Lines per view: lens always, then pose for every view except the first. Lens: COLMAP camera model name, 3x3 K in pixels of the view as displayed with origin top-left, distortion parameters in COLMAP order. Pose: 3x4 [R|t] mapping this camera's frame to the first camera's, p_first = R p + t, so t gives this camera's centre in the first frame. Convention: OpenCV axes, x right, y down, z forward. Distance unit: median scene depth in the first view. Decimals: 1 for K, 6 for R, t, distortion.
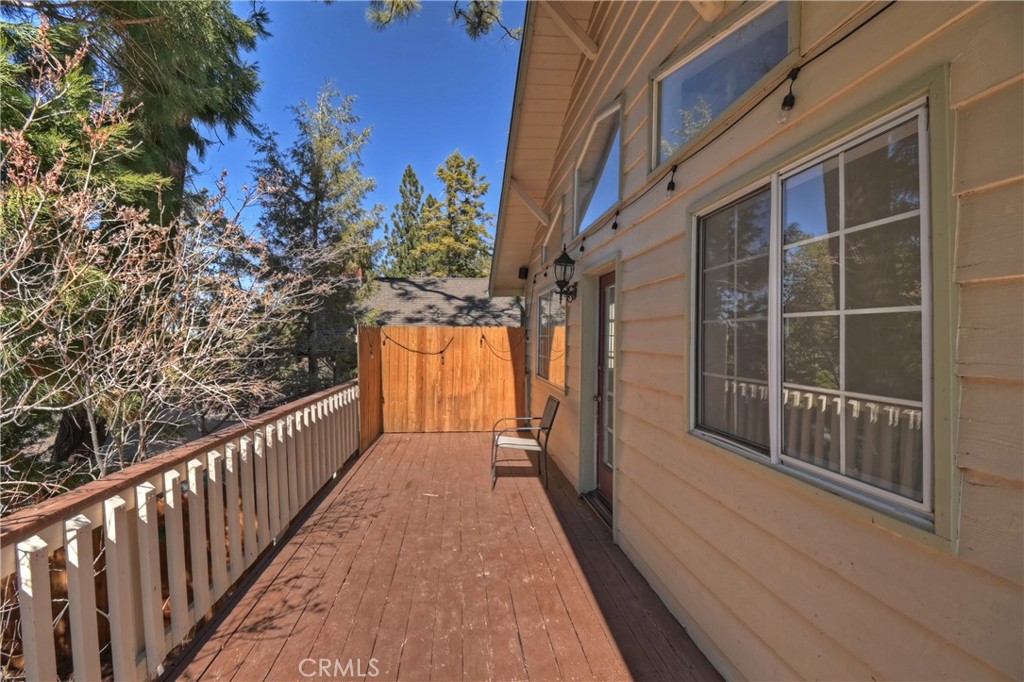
lens RADIAL K [[458.1, 0, 506.5], [0, 458.1, 336.2], [0, 0, 1]] dist [-0.000839, -0.000351]
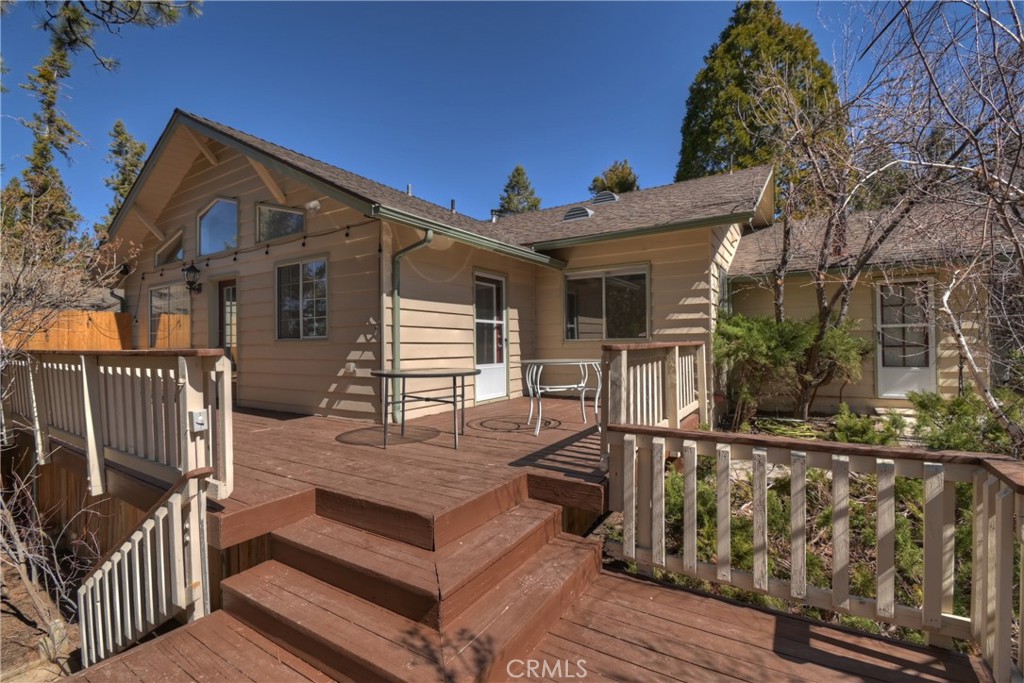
lens RADIAL K [[458.1, 0, 506.5], [0, 458.1, 336.7], [0, 0, 1]] dist [-0.000839, -0.000351]
pose [[0.627124, -0.008623, 0.778872, -0.555919], [0.017421, 0.999844, -0.002957, 0.128769], [-0.778725, 0.015423, 0.627176, -1.150385]]
